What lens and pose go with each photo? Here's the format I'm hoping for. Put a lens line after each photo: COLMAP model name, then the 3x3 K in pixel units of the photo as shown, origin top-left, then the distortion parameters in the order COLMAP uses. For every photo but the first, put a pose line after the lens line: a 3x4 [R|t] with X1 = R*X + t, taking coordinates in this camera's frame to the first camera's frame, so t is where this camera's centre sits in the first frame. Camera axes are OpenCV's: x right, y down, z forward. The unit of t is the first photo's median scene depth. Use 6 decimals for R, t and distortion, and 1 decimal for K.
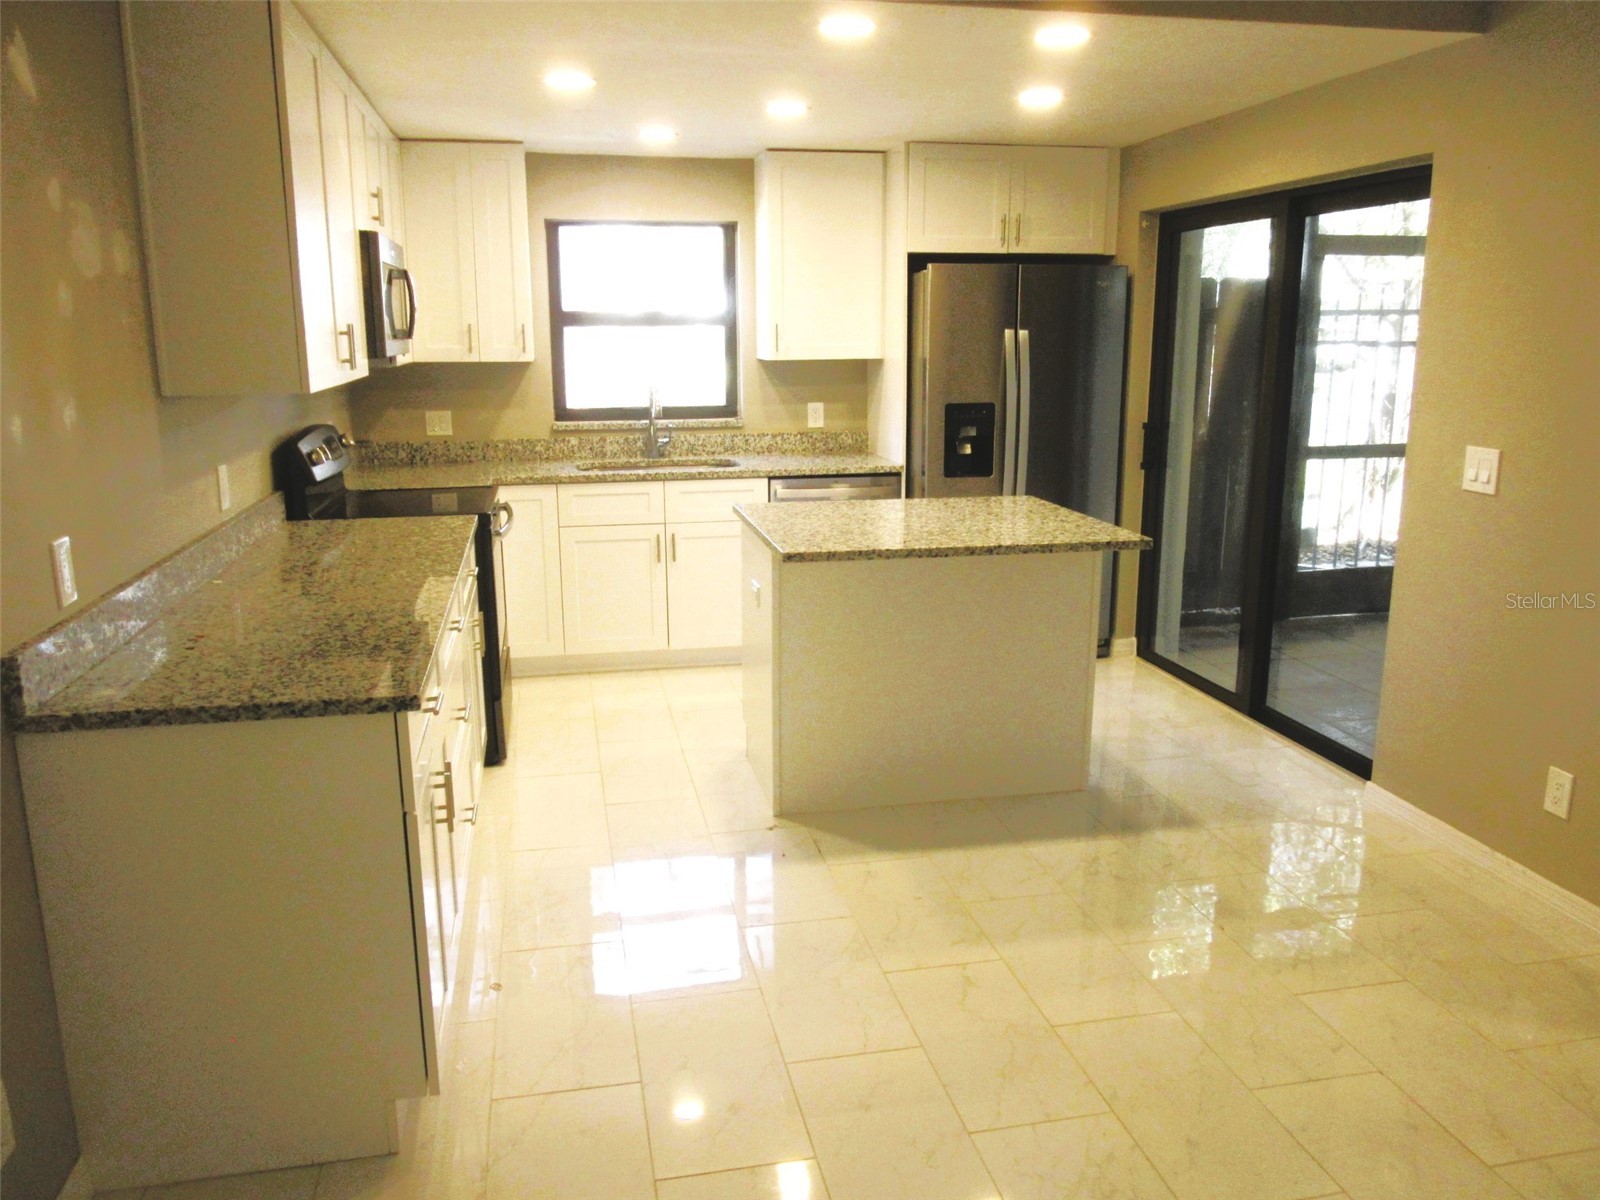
lens RADIAL K [[1198.3, 0, 803.3], [0, 1198.3, 596.8], [0, 0, 1]] dist [-0.022828, 0.008627]
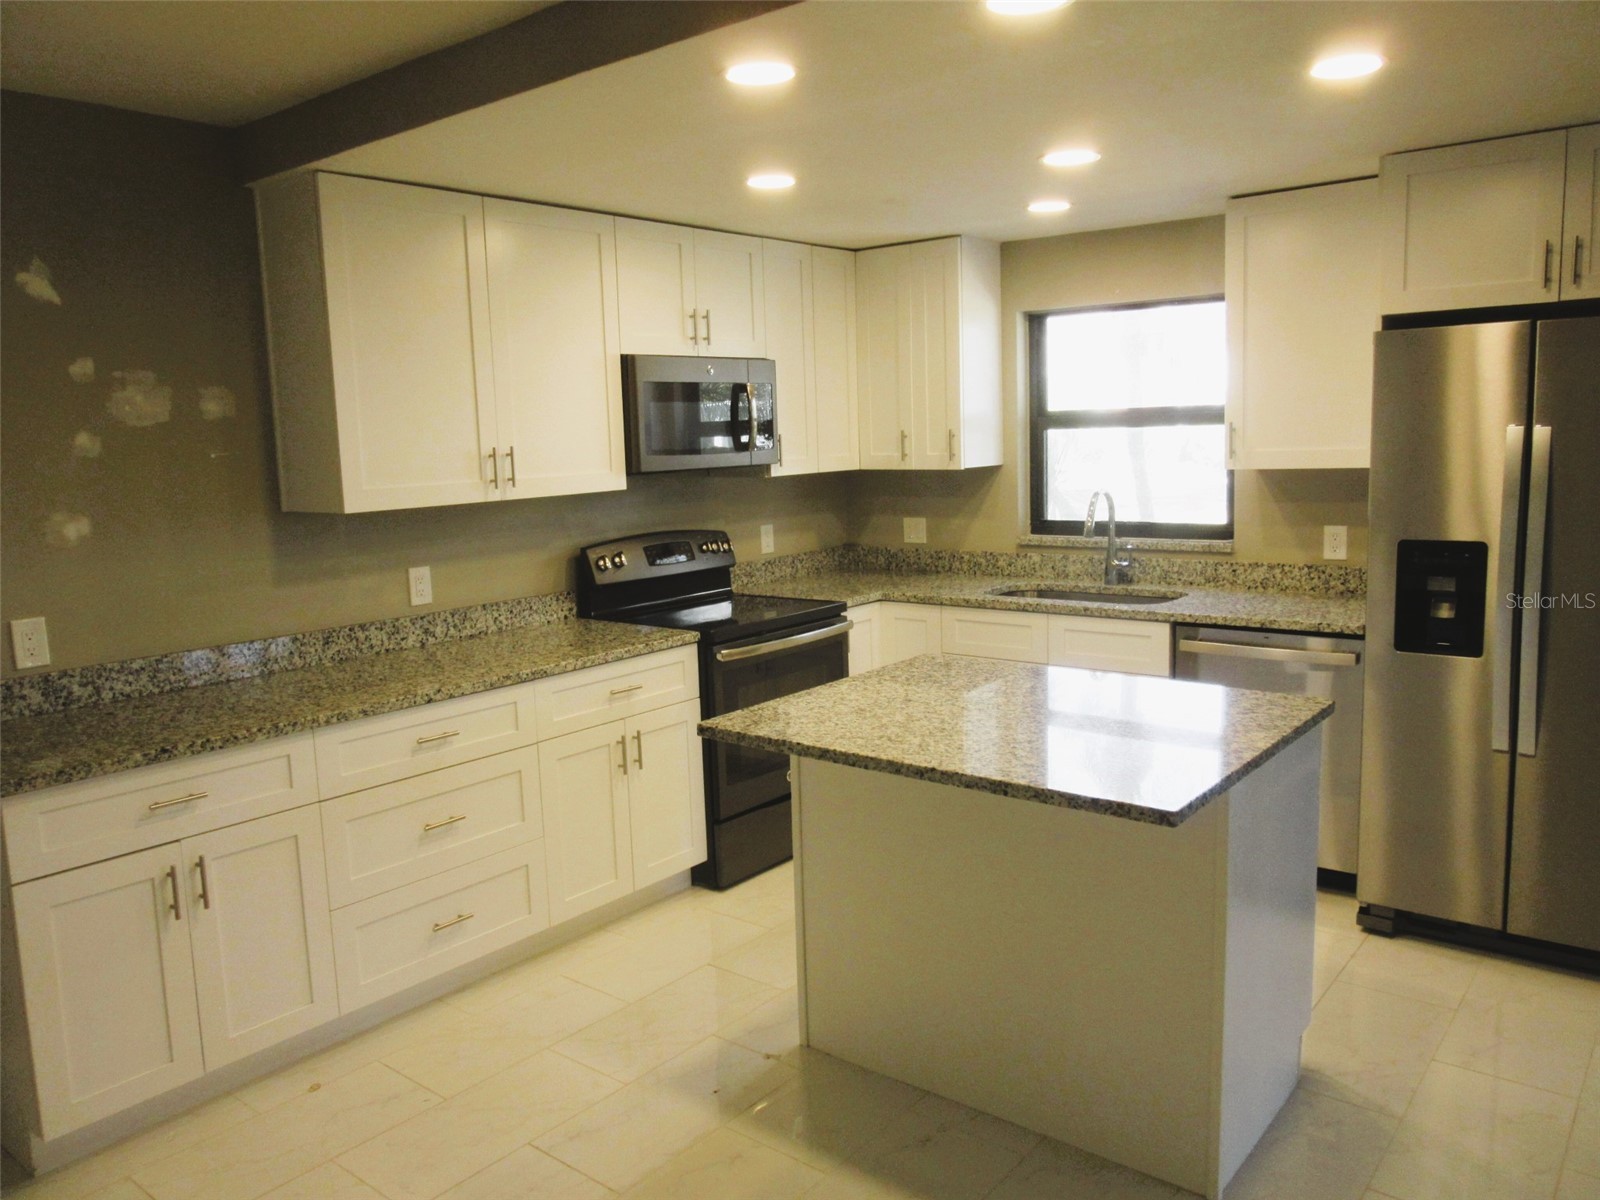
lens RADIAL K [[1198.3, 0, 802.4], [0, 1198.3, 599.9], [0, 0, 1]] dist [-0.022828, 0.008627]
pose [[0.637031, 0.091054, -0.765442, 0.381788], [-0.139168, 0.990267, 0.001978, -0.078100], [0.758172, 0.105265, 0.643502, 0.310567]]
